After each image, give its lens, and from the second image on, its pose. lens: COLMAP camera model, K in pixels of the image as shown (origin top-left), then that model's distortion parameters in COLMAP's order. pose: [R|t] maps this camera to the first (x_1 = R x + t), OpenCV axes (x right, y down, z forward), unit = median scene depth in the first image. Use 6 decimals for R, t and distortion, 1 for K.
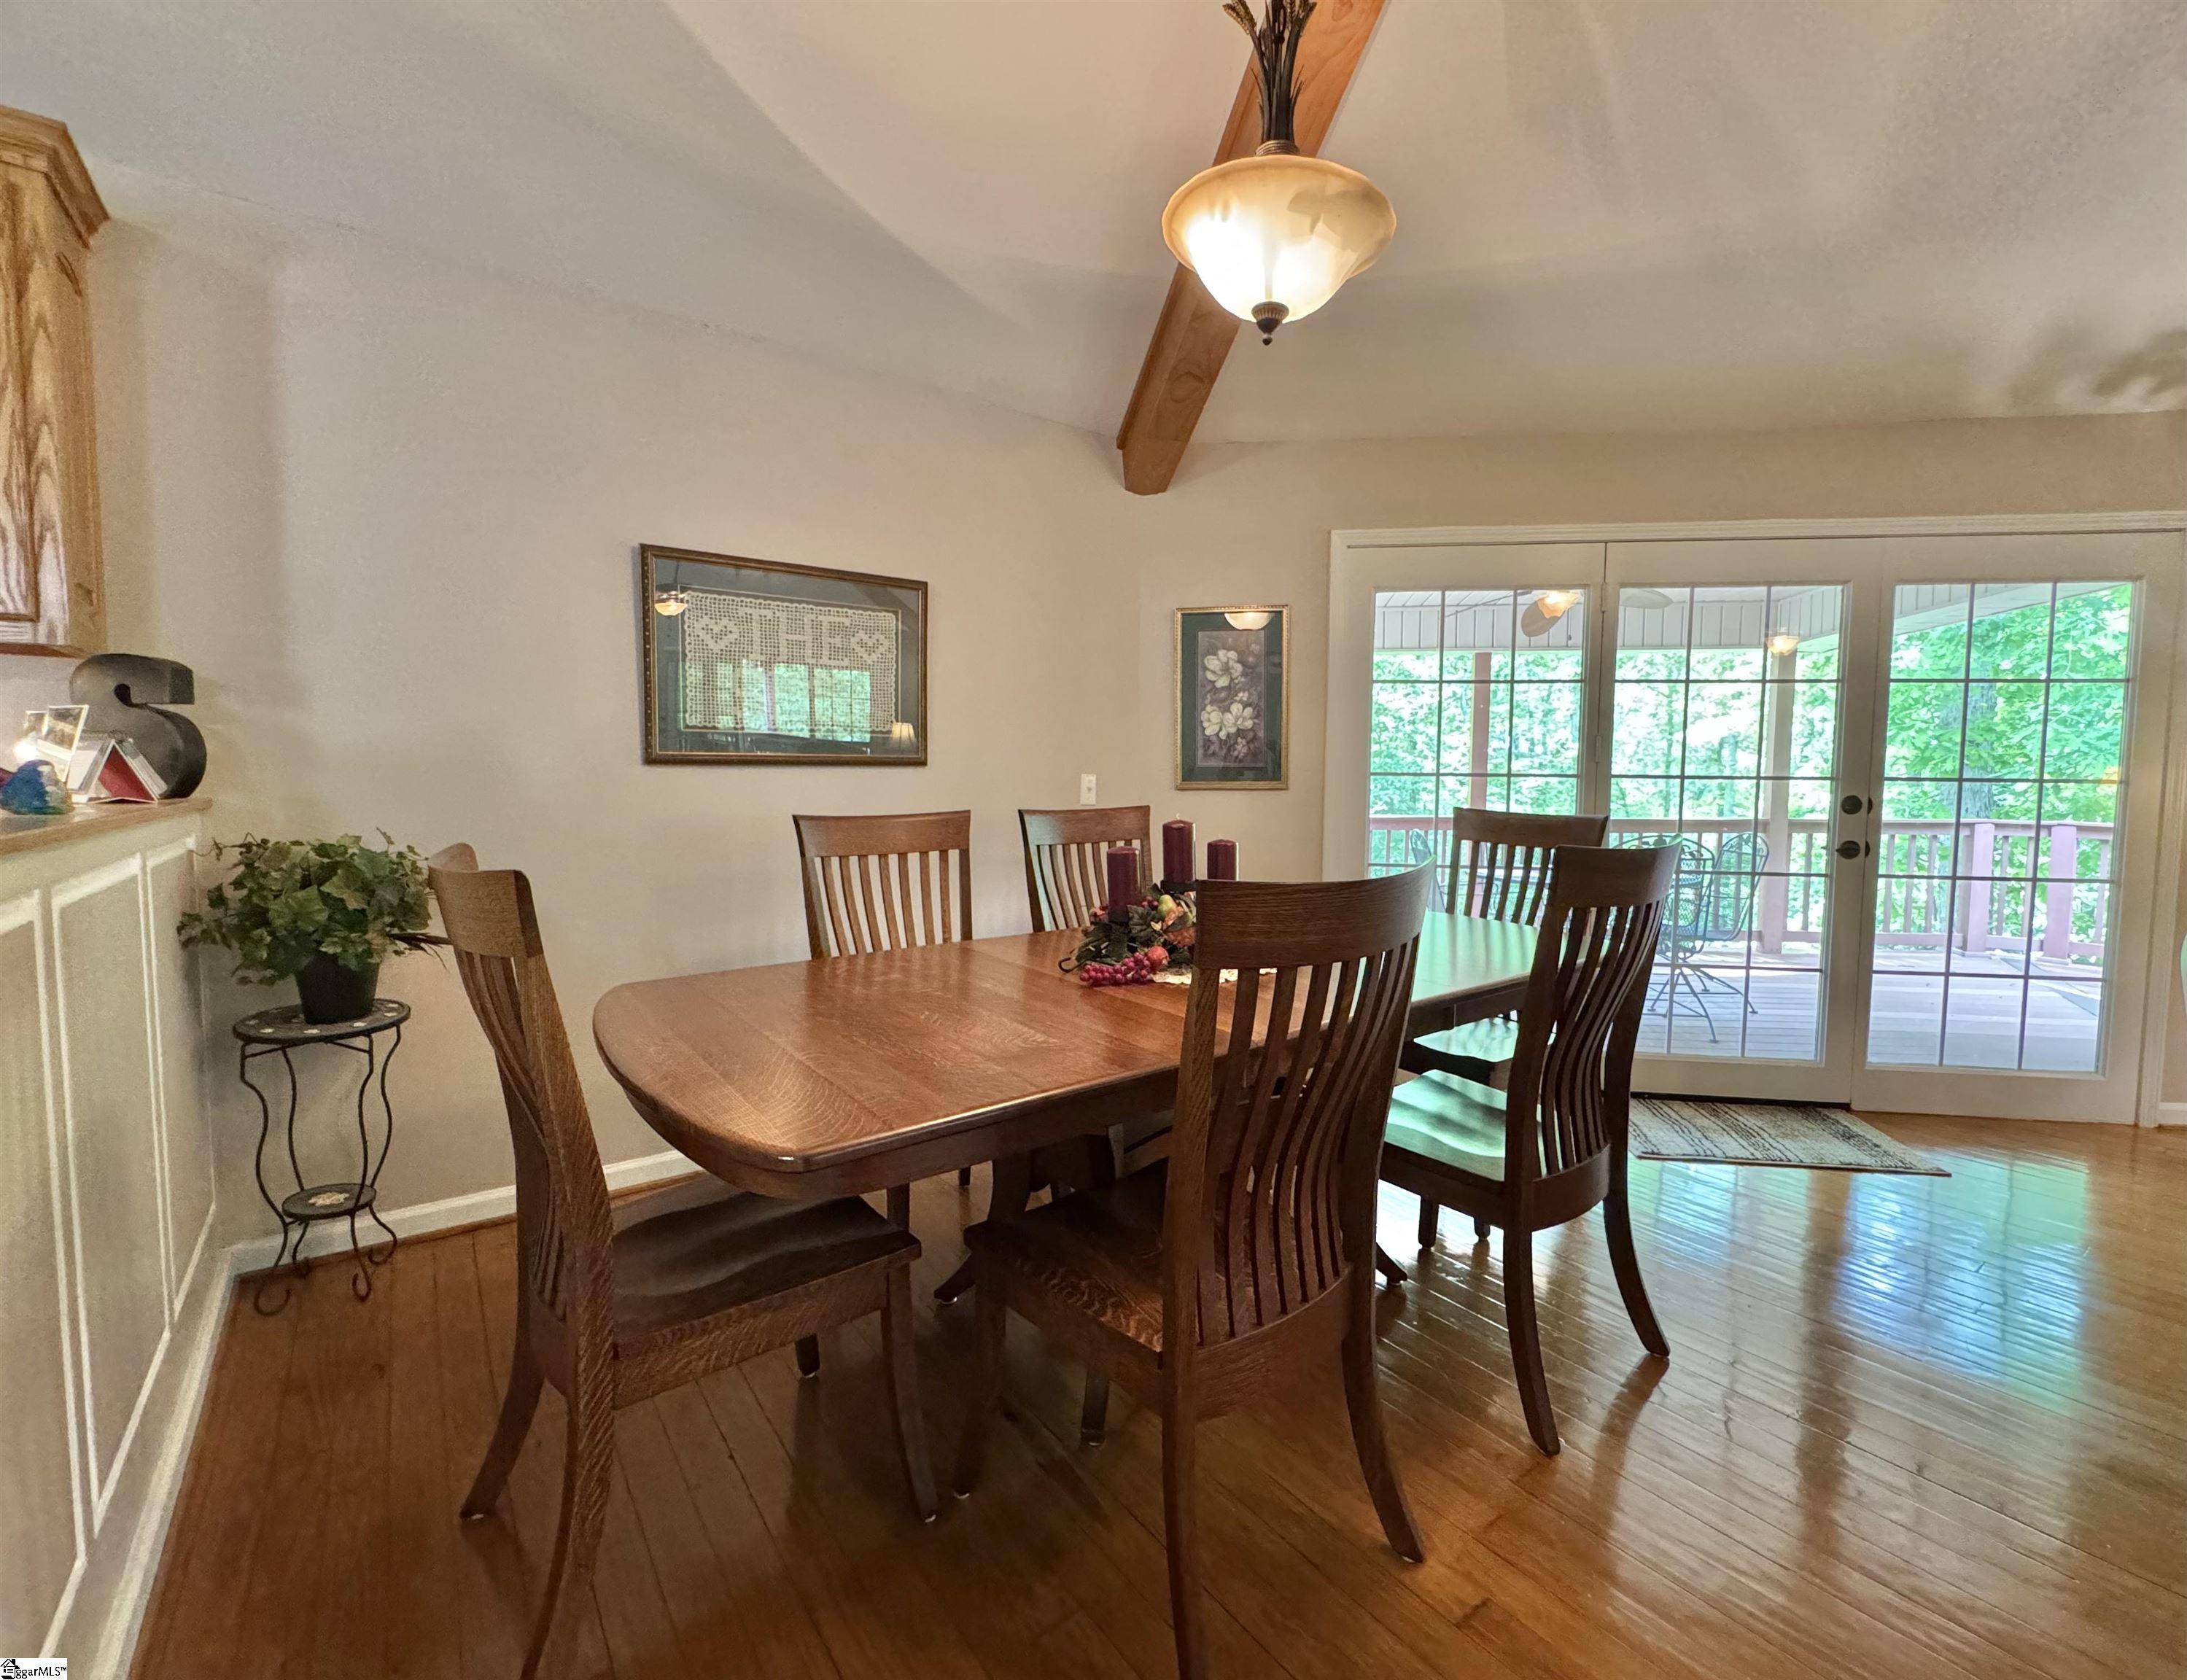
lens RADIAL K [[966.3, 0, 1103.9], [0, 966.3, 847.1], [0, 0, 1]] dist [-0.010974, 0.000109]
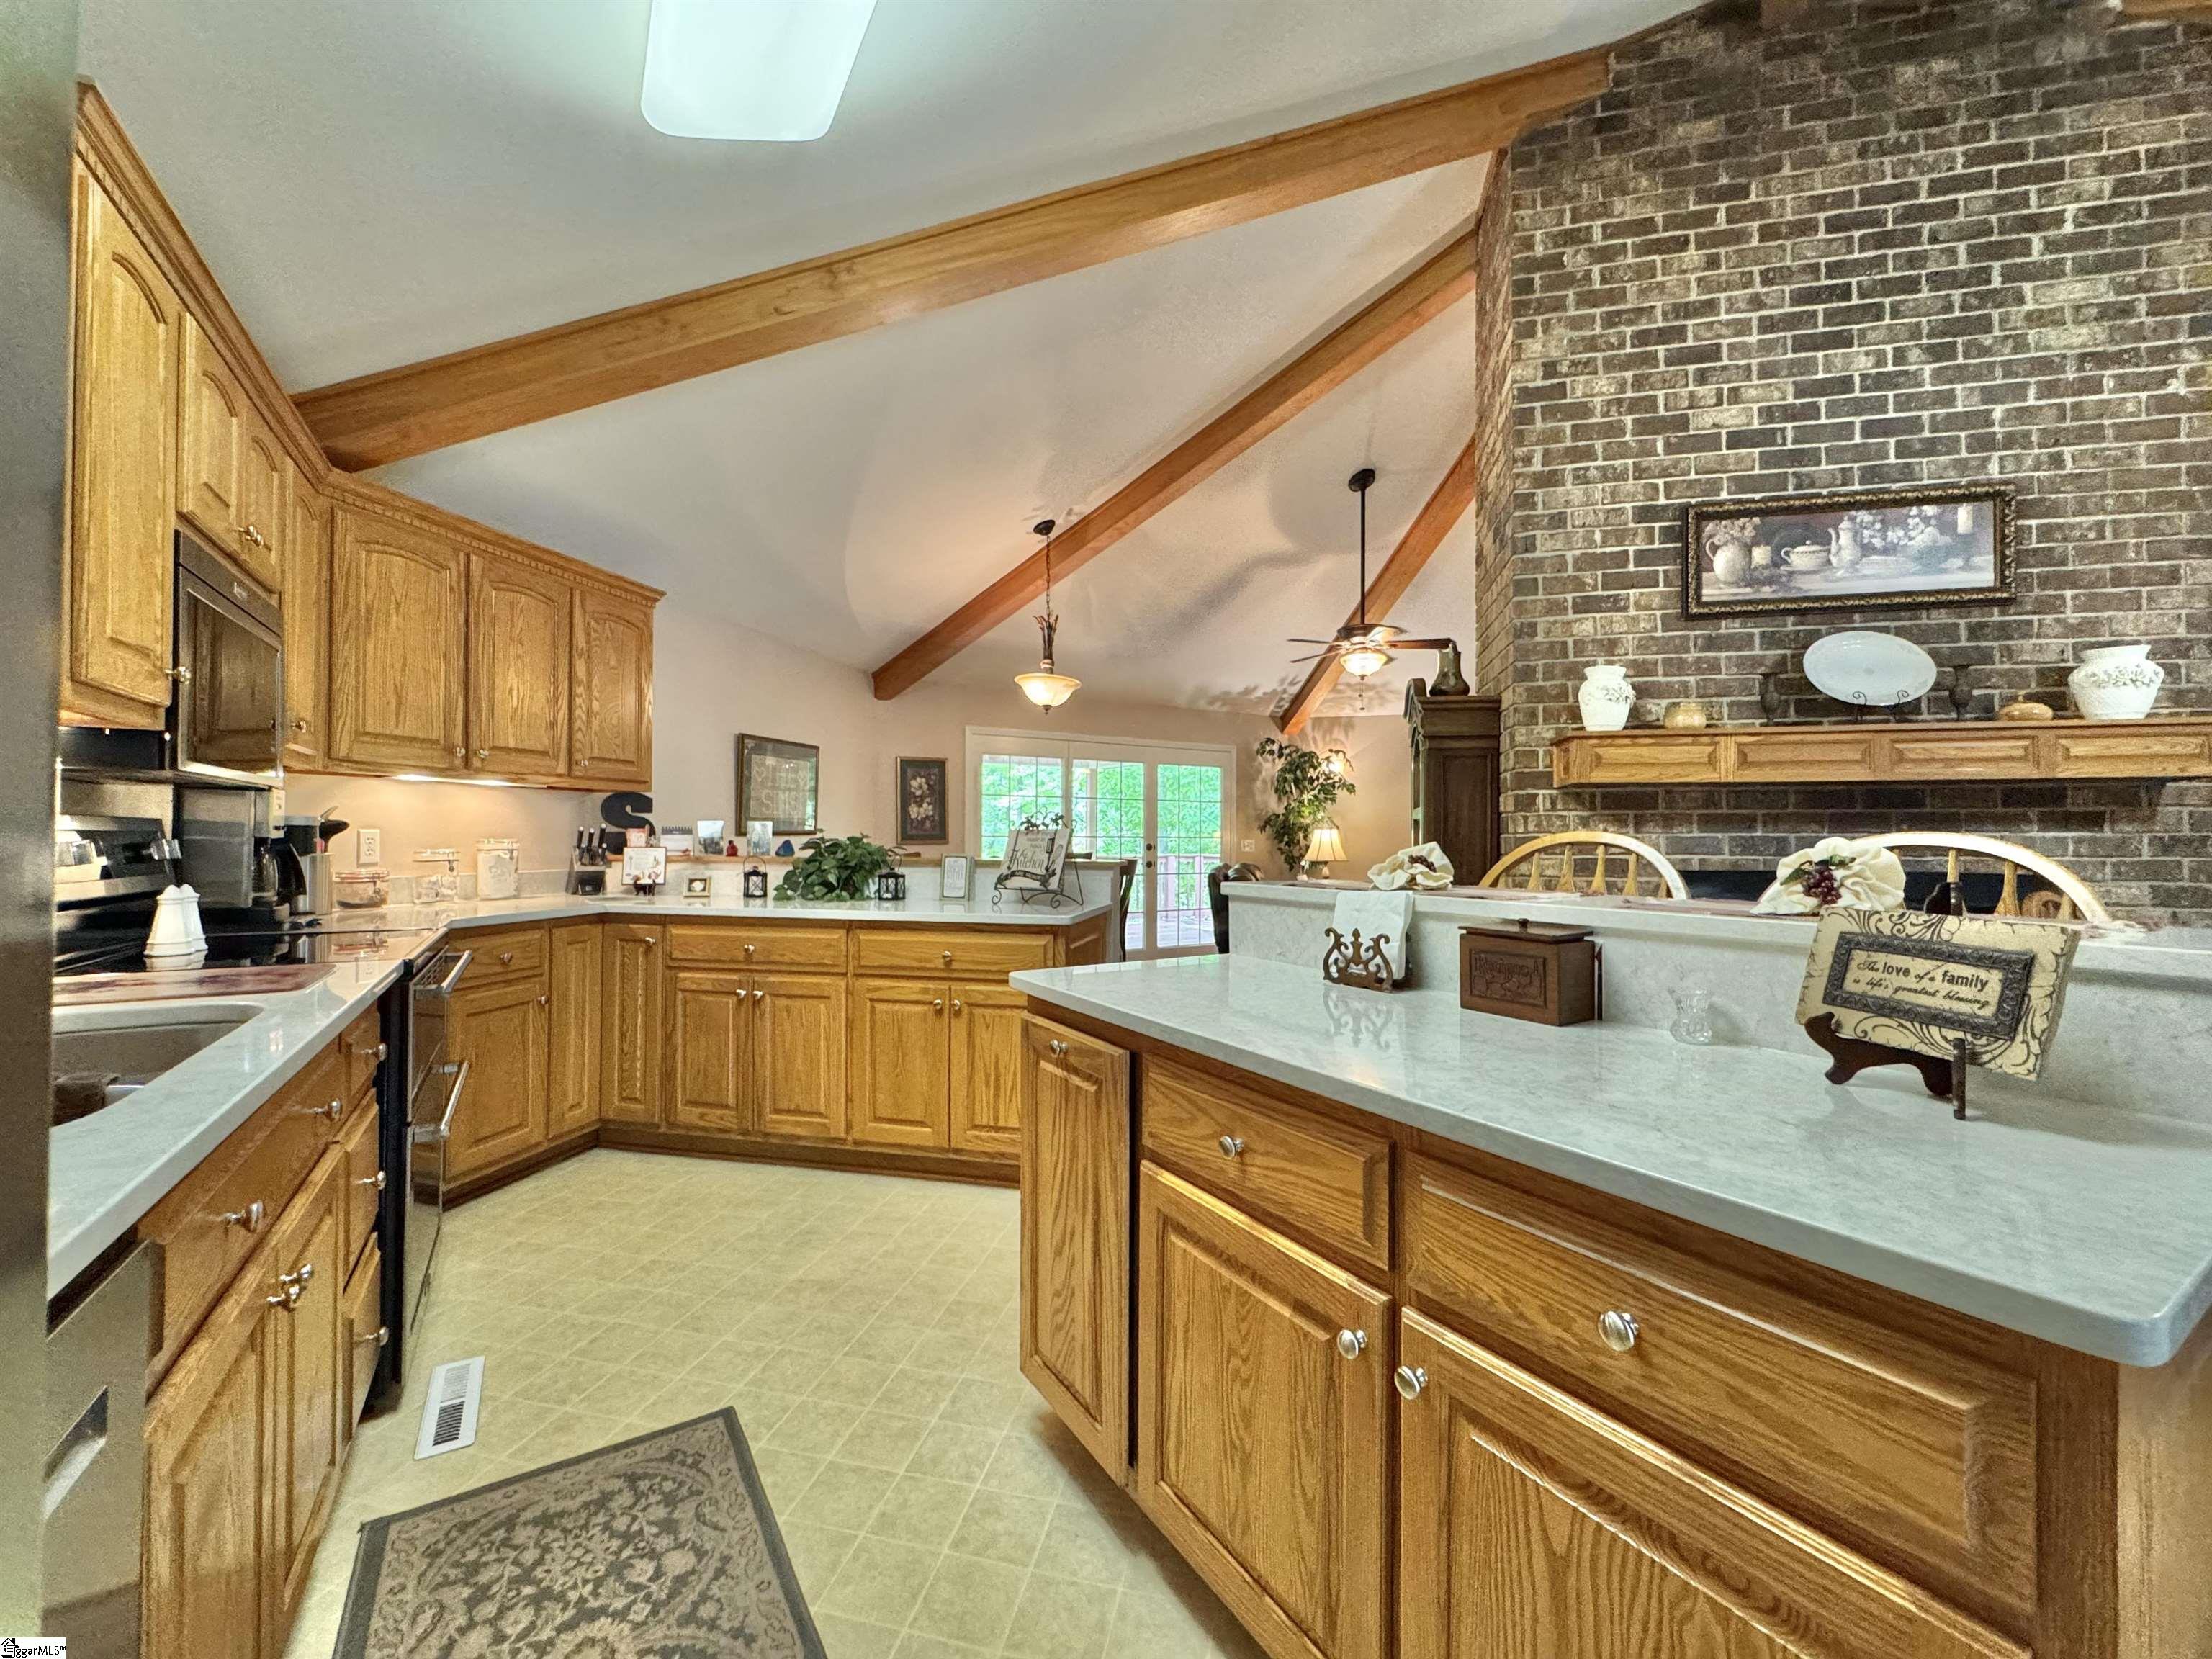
lens RADIAL K [[893.8, 0, 1111.0], [0, 893.8, 827.8], [0, 0, 1]] dist [-0.003137, -0.000409]
pose [[0.759700, 0.000308, 0.650274, -0.893241], [0.049633, 0.997055, -0.058457, 0.040003], [-0.648377, 0.076684, 0.757447, -0.789186]]
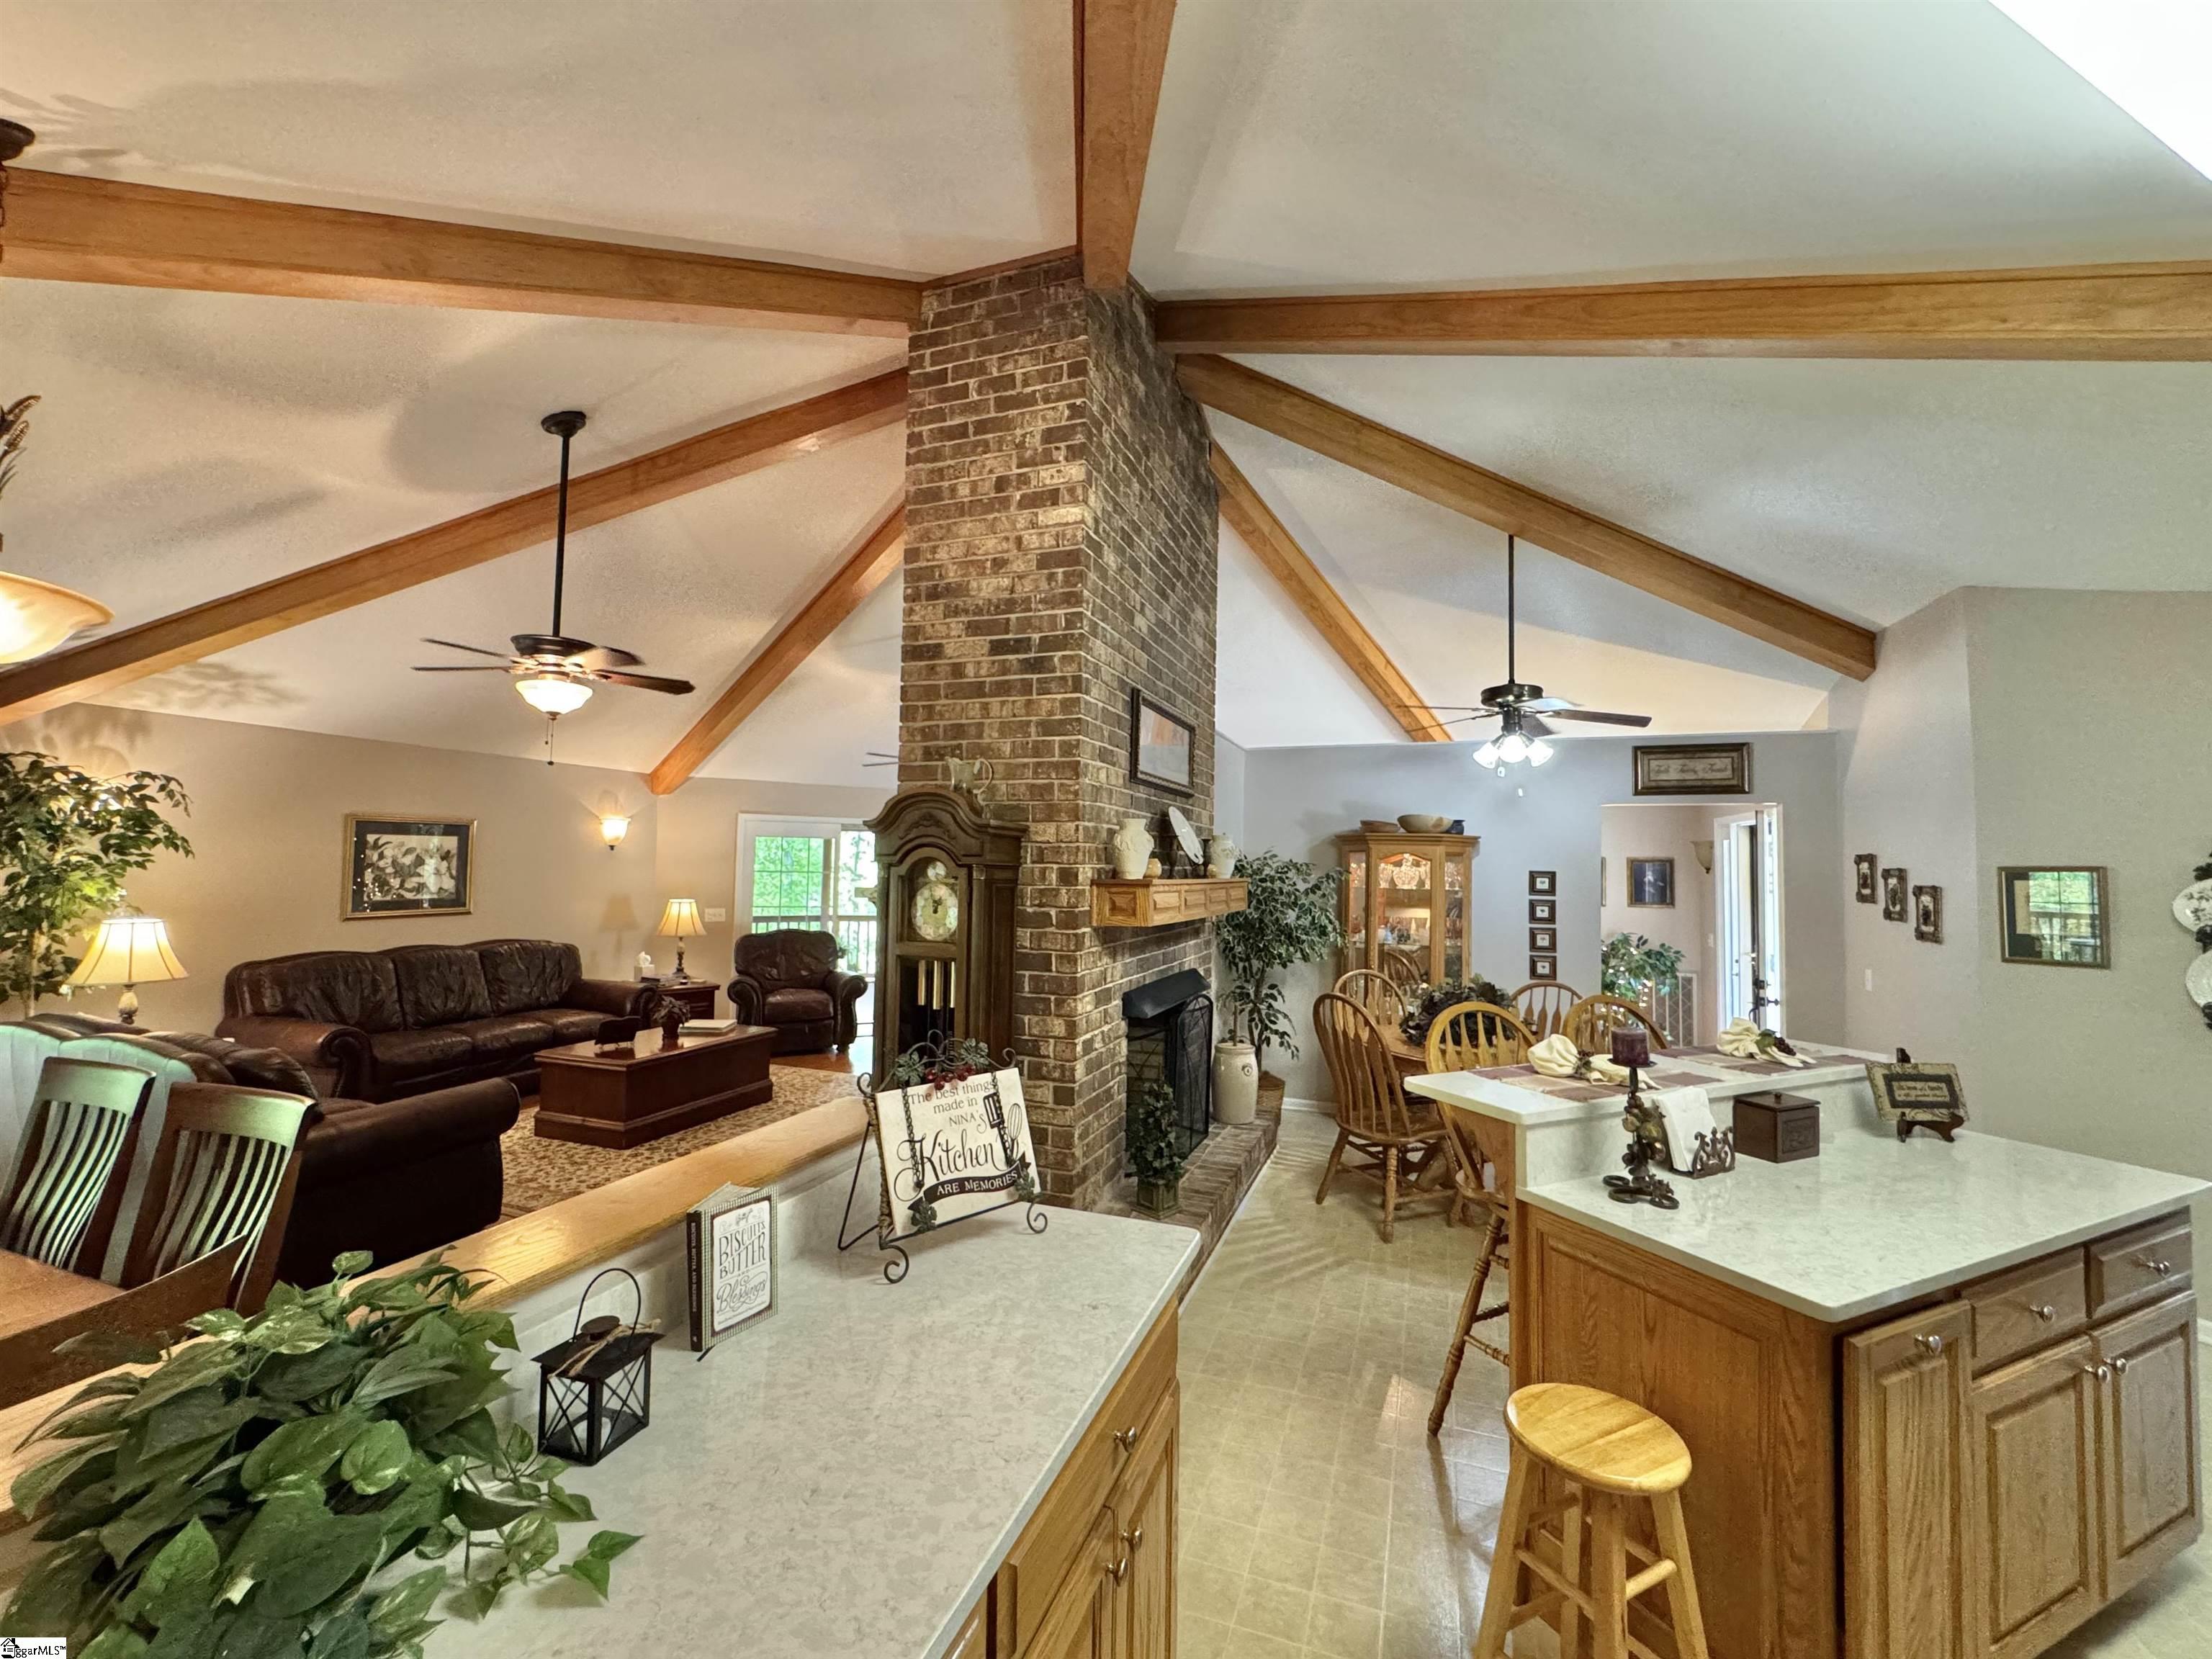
lens RADIAL K [[893.8, 0, 1107.8], [0, 893.8, 834.3], [0, 0, 1]] dist [-0.003137, -0.000409]
pose [[-0.557209, 0.019213, 0.830150, -0.735052], [0.034558, 0.999403, 0.000066, -0.154869], [-0.829653, 0.028725, -0.557541, 0.255240]]
